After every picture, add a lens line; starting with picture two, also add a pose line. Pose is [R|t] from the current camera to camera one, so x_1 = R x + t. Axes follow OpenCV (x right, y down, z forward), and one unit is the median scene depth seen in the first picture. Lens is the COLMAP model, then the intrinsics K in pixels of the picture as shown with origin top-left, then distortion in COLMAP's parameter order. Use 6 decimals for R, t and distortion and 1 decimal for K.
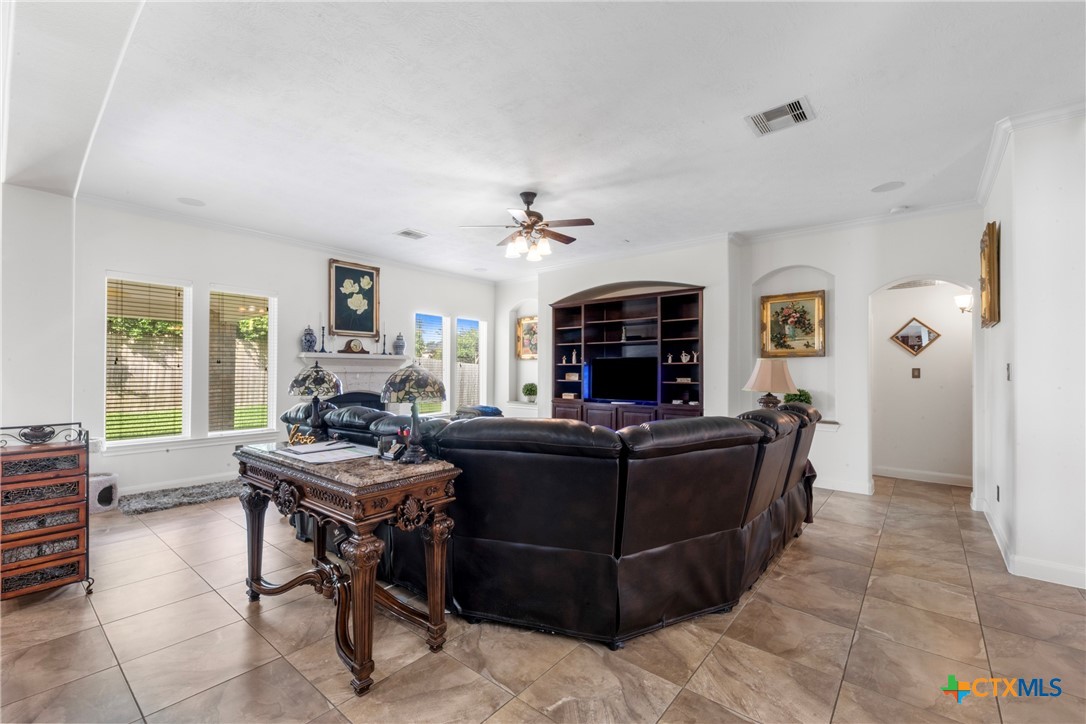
lens RADIAL K [[460.1, 0, 543.0], [0, 460.1, 362.0], [0, 0, 1]] dist [0.000519, -0.000299]
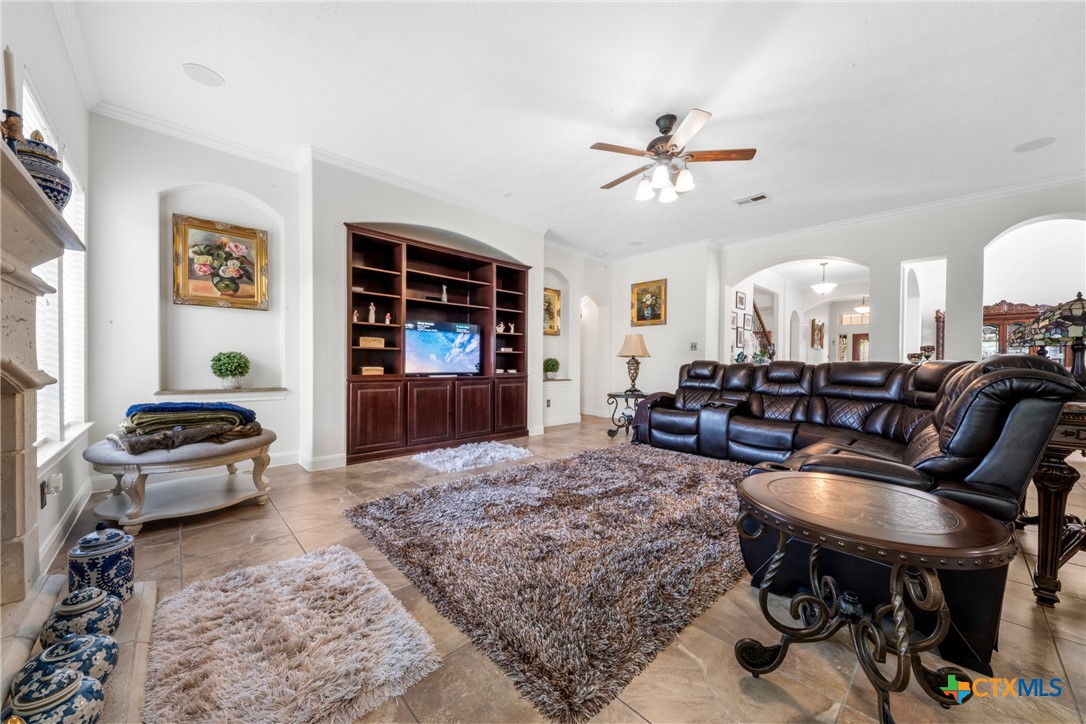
lens RADIAL K [[389.1, 0, 537.6], [0, 389.1, 364.7], [0, 0, 1]] dist [0.000456, -0.002316]
pose [[0.121107, -0.006744, 0.992617, -0.560342], [-0.025742, 0.999619, 0.009932, 0.062452], [-0.992306, -0.026755, 0.120887, 0.809475]]
